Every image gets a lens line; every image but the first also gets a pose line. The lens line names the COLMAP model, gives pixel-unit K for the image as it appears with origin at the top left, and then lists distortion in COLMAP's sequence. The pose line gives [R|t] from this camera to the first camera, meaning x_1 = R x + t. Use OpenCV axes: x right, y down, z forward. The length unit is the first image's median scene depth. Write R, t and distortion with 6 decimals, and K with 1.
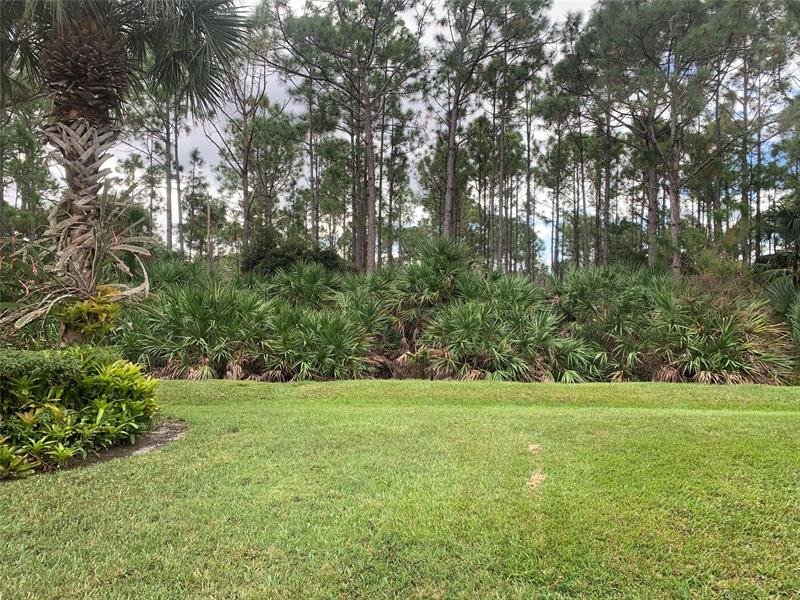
lens RADIAL K [[613.7, 0, 397.0], [0, 613.7, 295.9], [0, 0, 1]] dist [0.012278, 0.001937]
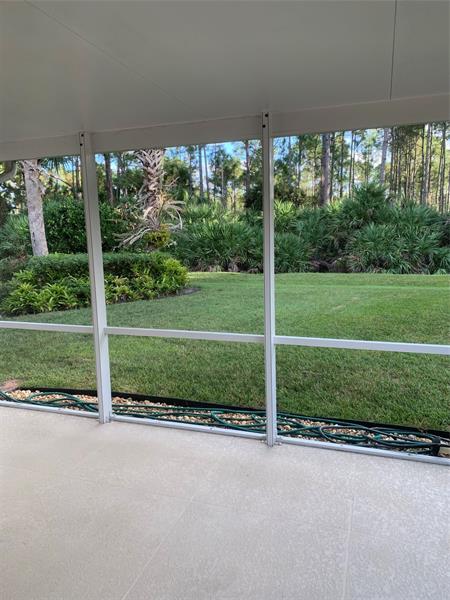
lens RADIAL K [[460.3, 0, 223.6], [0, 460.3, 298.9], [0, 0, 1]] dist [0.012278, 0.001937]
pose [[0.947393, 0.026024, -0.319014, 0.137792], [0.027964, 0.986148, 0.163494, -0.009082], [0.318850, -0.163814, 0.933541, -0.269768]]
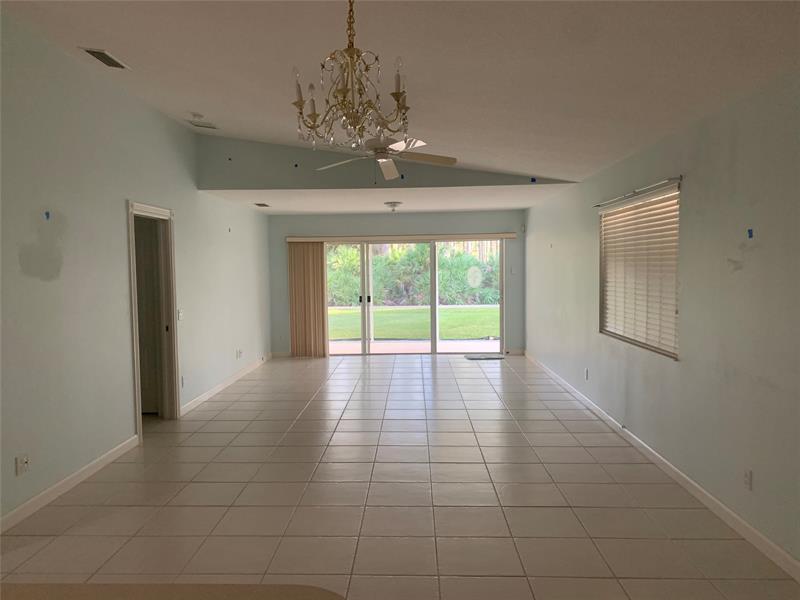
lens RADIAL K [[613.7, 0, 400.4], [0, 613.7, 300.8], [0, 0, 1]] dist [0.012278, 0.001937]
pose [[0.999662, -0.013409, -0.022267, 0.049866], [0.014648, 0.998299, 0.056440, -0.008071], [0.021472, -0.056747, 0.998158, -1.023754]]
